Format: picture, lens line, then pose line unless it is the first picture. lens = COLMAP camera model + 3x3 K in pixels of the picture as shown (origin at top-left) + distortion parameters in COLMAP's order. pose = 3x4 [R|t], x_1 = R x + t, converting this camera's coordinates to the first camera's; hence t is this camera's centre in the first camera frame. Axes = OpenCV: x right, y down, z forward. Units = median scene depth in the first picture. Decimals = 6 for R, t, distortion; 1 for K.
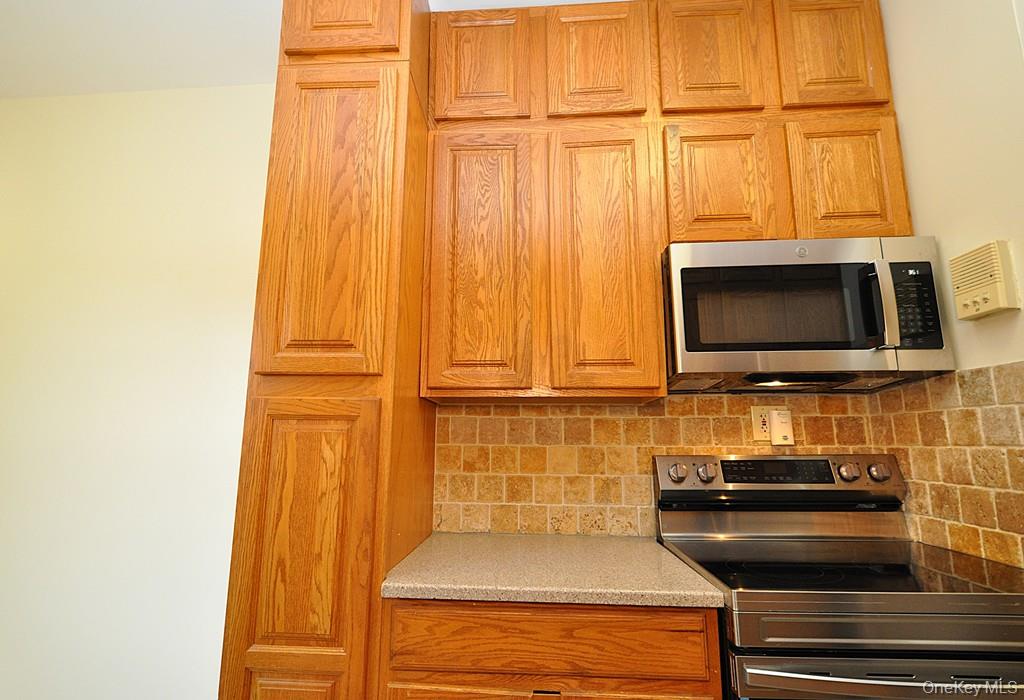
lens RADIAL K [[486.4, 0, 502.3], [0, 486.4, 363.1], [0, 0, 1]] dist [0.004989, -0.000985]
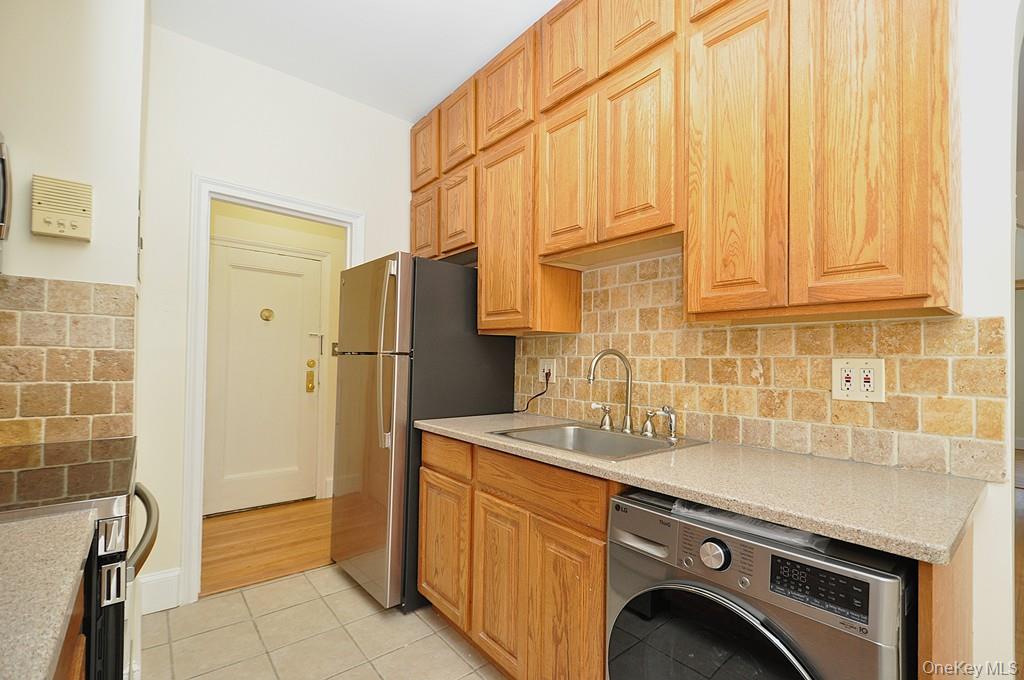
lens RADIAL K [[445.9, 0, 509.6], [0, 445.9, 352.9], [0, 0, 1]] dist [0.001984, -0.000245]
pose [[-0.688005, 0.000225, 0.725706, -0.481875], [-0.126242, 0.984716, -0.119989, 0.152074], [-0.714641, -0.174168, -0.677461, 0.810505]]
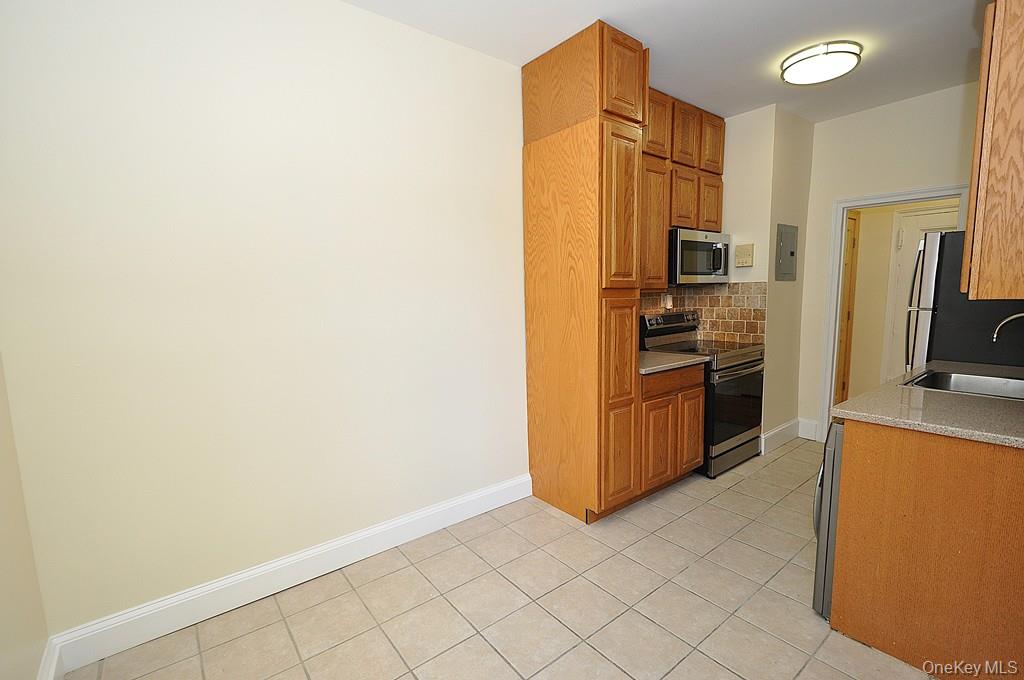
lens RADIAL K [[455.0, 0, 508.8], [0, 455.0, 354.0], [0, 0, 1]] dist [-0.000593, -0.000435]
pose [[0.740994, -0.108486, 0.662690, -1.933451], [-0.077912, 0.966309, 0.245308, -0.138578], [-0.666976, -0.233404, 0.707577, -0.186239]]
